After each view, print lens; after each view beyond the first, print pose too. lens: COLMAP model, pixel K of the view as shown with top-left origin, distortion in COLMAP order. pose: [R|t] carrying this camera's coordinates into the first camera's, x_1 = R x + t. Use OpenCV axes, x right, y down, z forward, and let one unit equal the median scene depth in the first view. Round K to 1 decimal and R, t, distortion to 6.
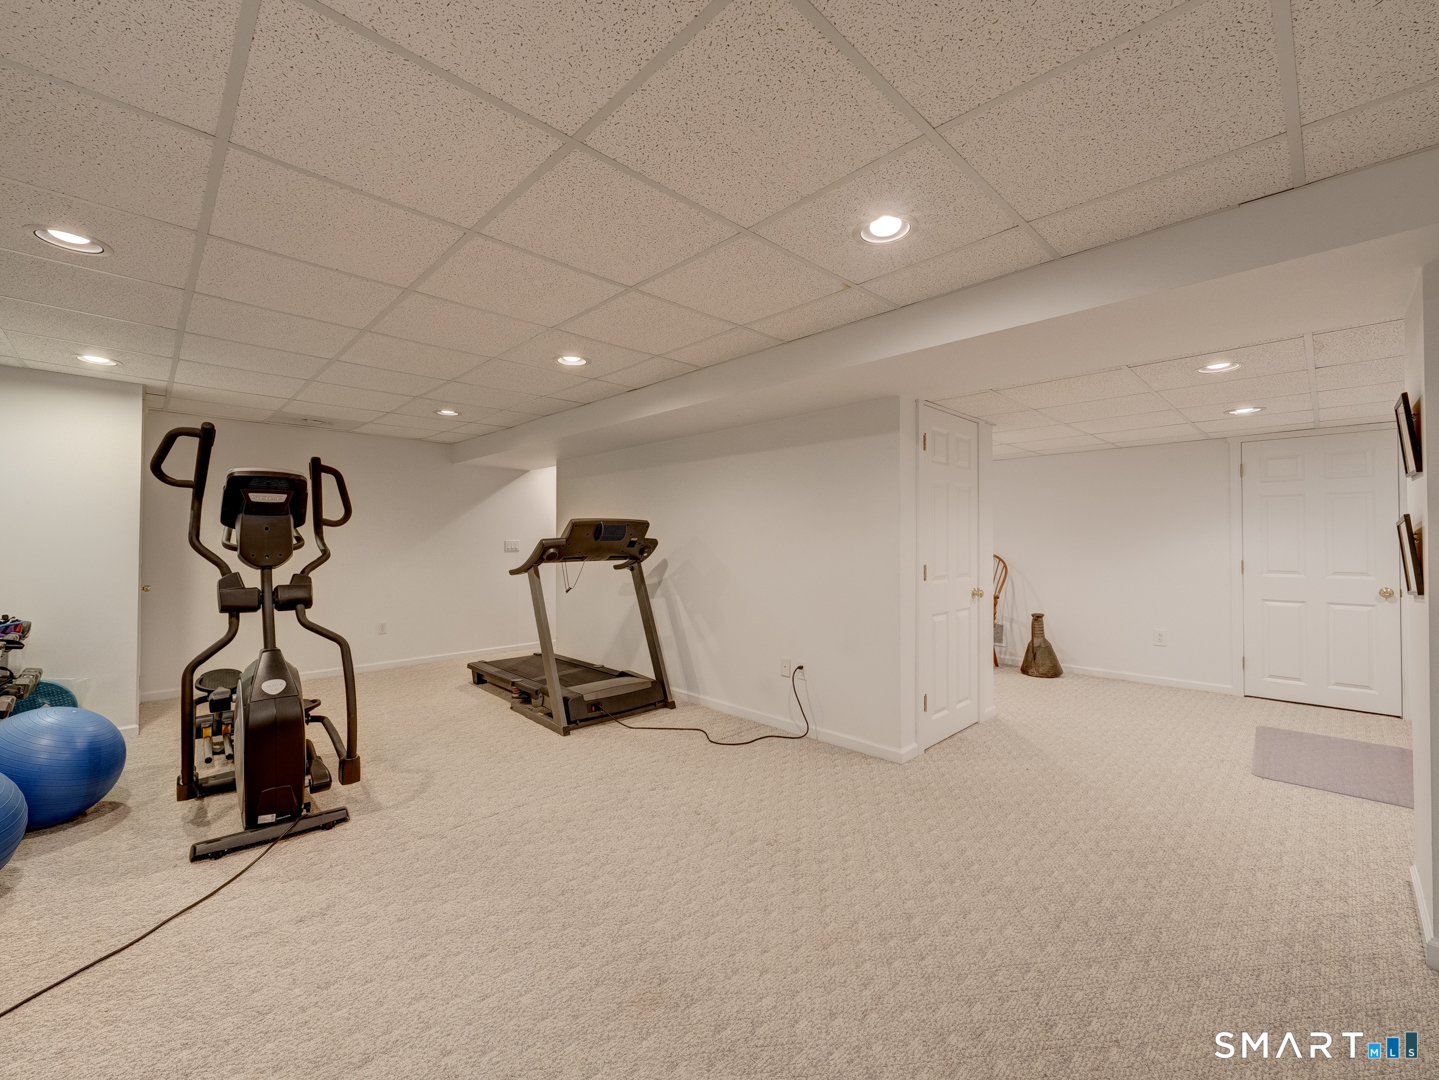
lens RADIAL K [[589.0, 0, 723.4], [0, 589.0, 540.0], [0, 0, 1]] dist [-0.000192, 0.000010]
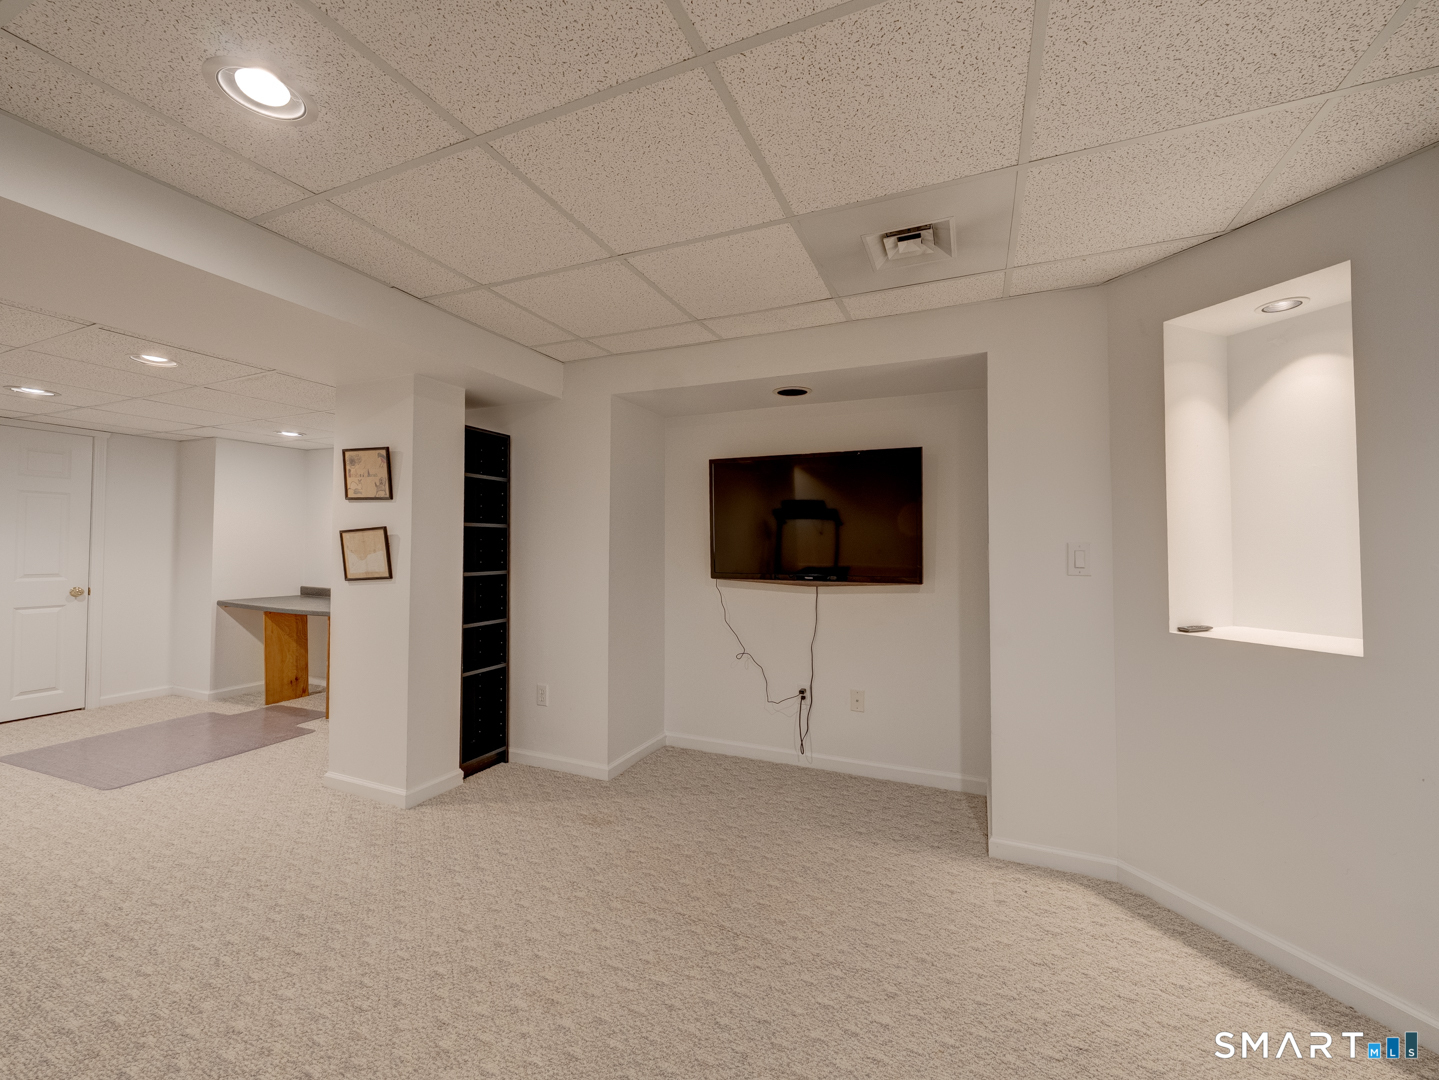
lens RADIAL K [[561.7, 0, 727.1], [0, 561.7, 541.9], [0, 0, 1]] dist [-0.000540, -0.000079]
pose [[-0.355775, 0.008538, 0.934533, -0.314360], [-0.011007, 0.999851, -0.013325, 0.003396], [-0.934507, -0.015027, -0.355628, 0.422651]]
